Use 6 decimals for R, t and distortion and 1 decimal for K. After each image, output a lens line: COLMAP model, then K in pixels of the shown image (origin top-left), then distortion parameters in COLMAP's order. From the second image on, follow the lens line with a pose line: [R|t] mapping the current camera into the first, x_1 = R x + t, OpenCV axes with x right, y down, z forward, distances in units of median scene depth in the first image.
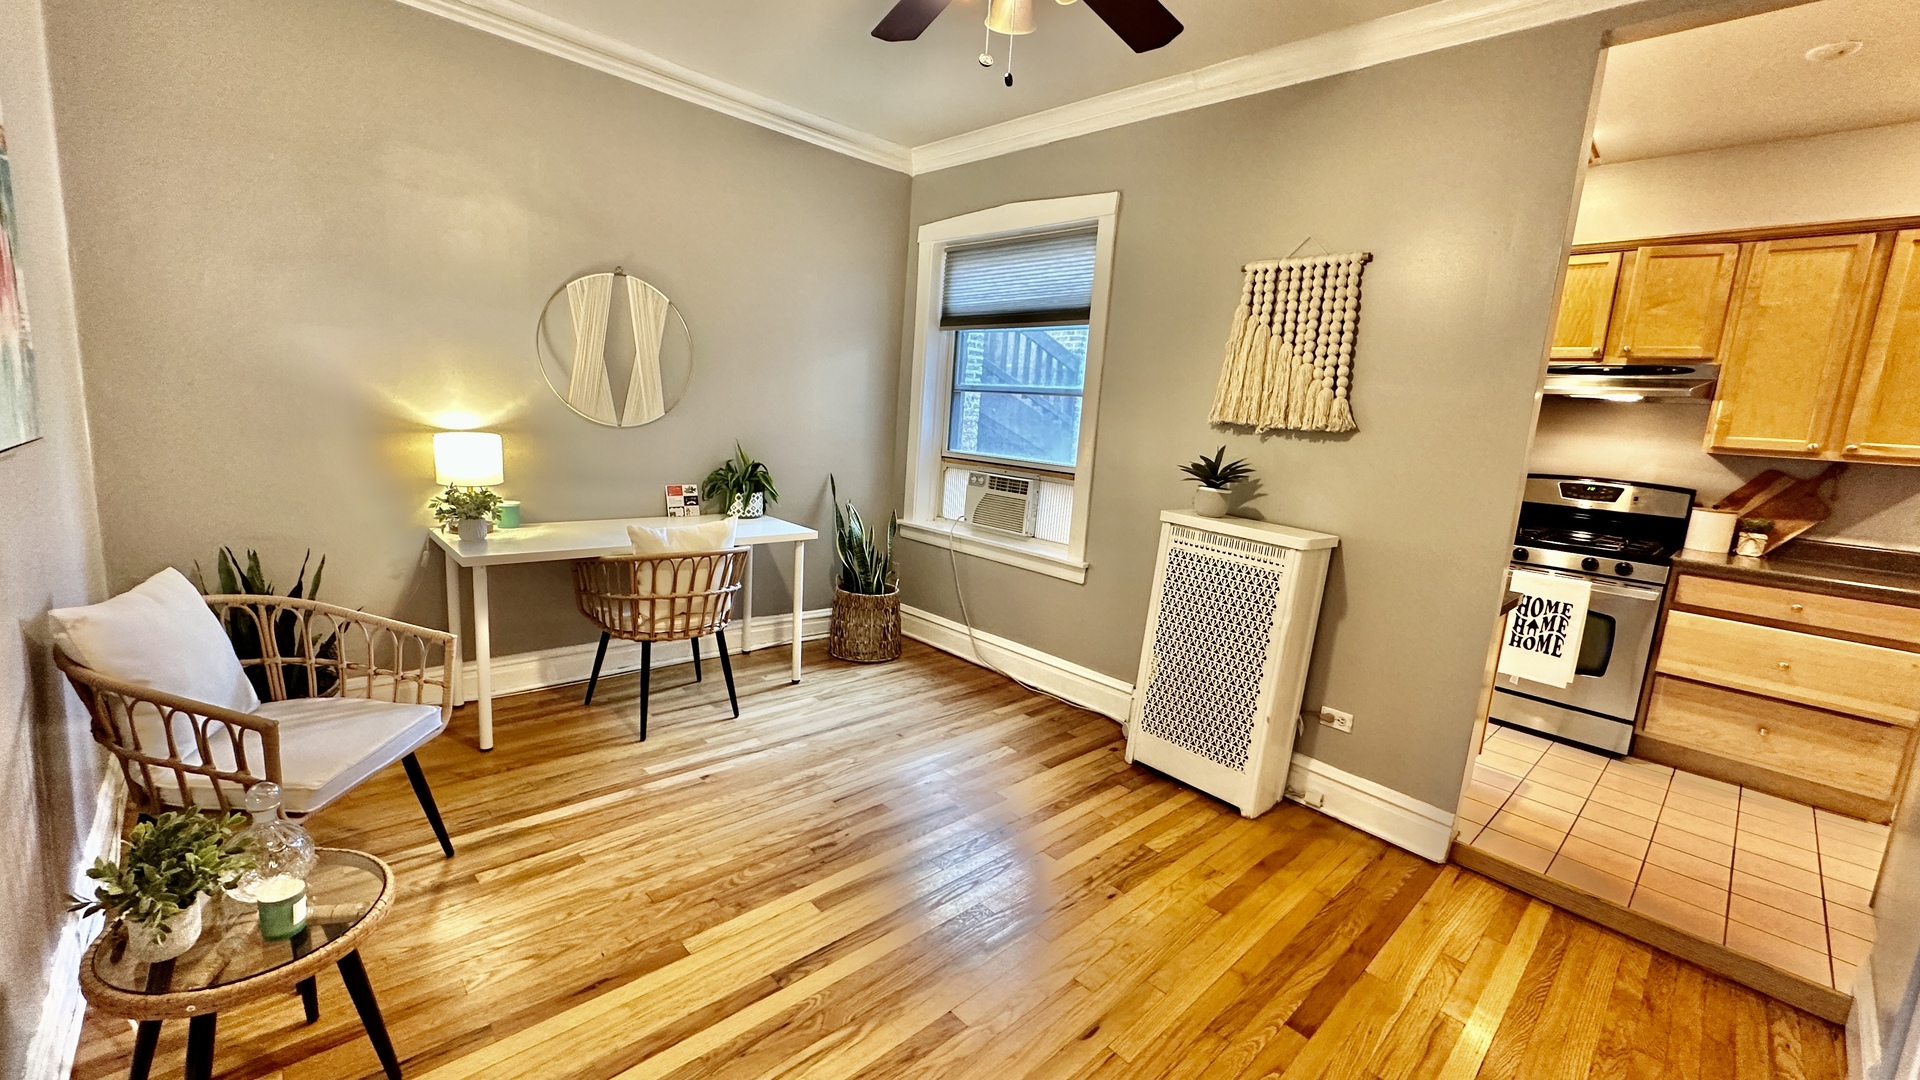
lens RADIAL K [[770.3, 0, 951.9], [0, 770.3, 539.8], [0, 0, 1]] dist [-0.003449, 0.000571]
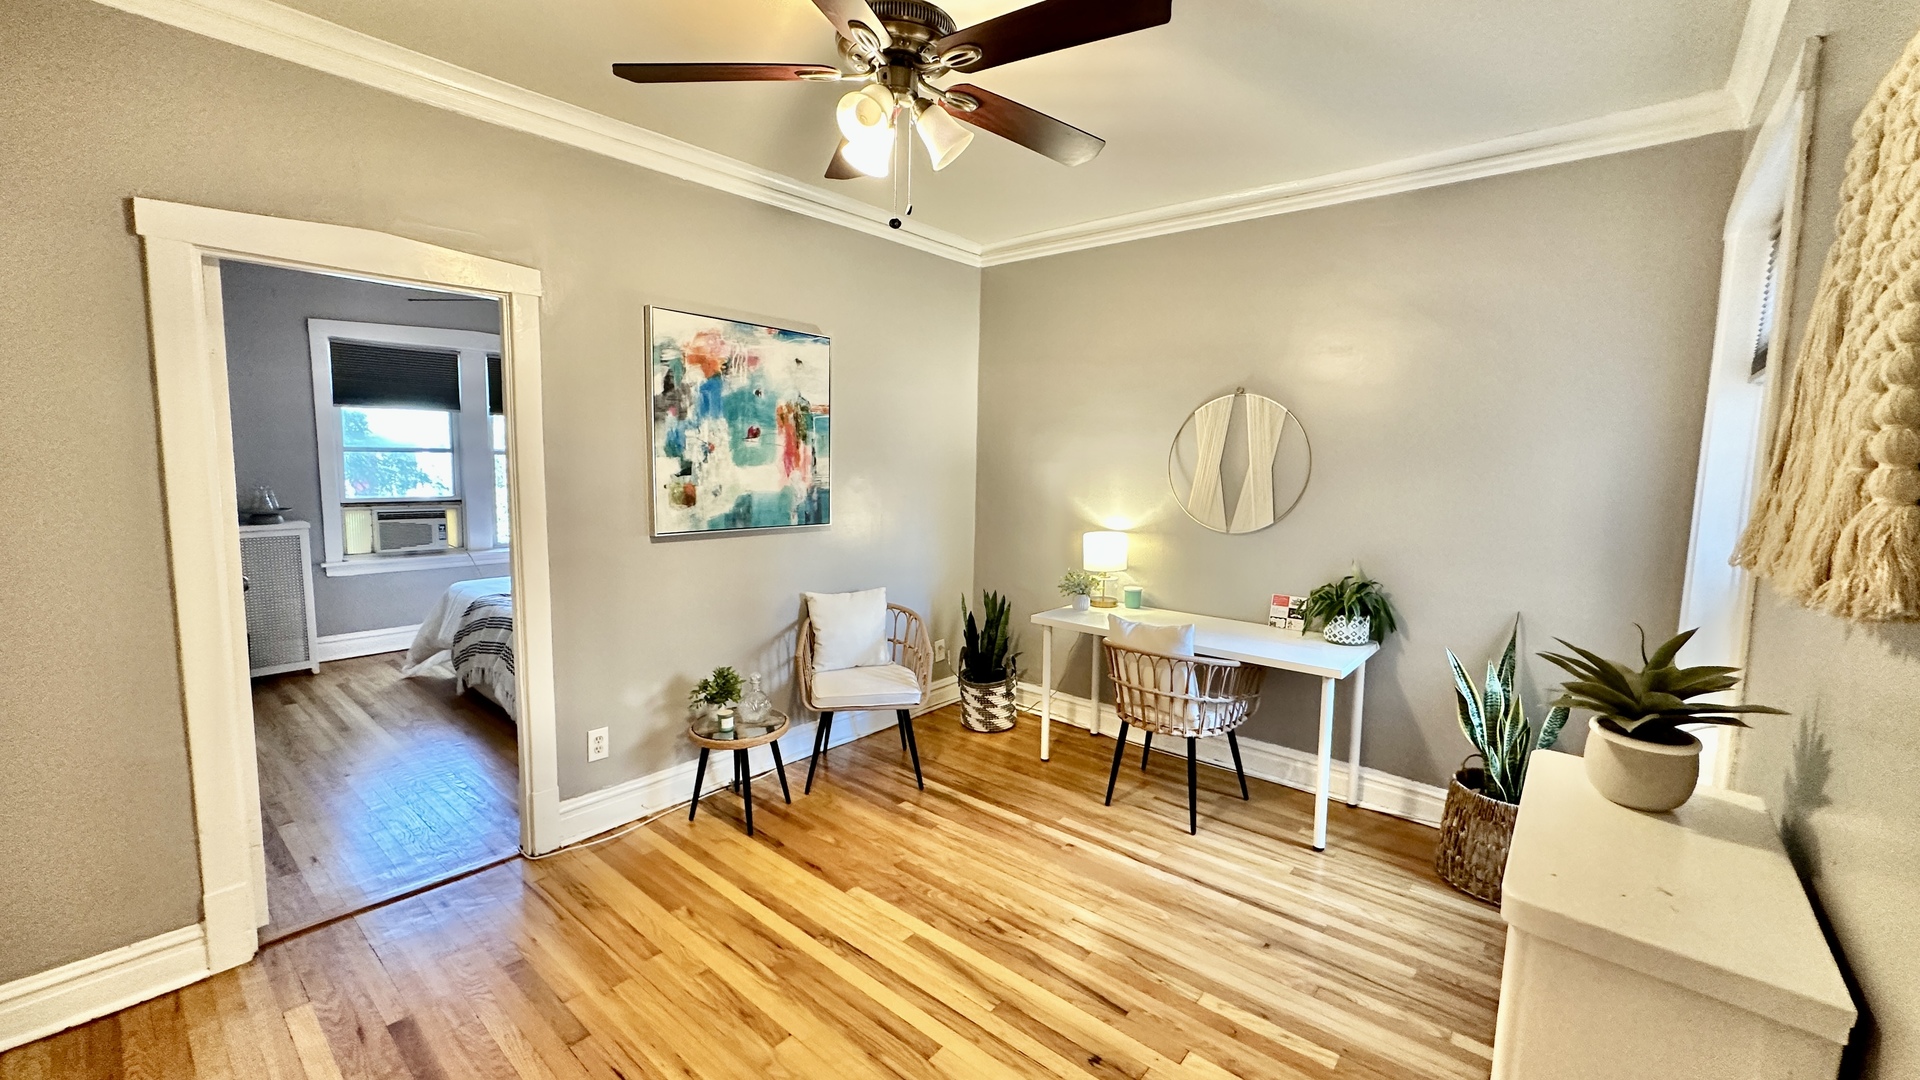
lens RADIAL K [[770.3, 0, 962.3], [0, 770.3, 539.8], [0, 0, 1]] dist [-0.003449, 0.000571]
pose [[0.114015, 0.042437, -0.992572, 0.727153], [-0.179594, 0.983508, 0.021420, -0.115638], [0.977111, 0.175818, 0.119756, 0.632821]]
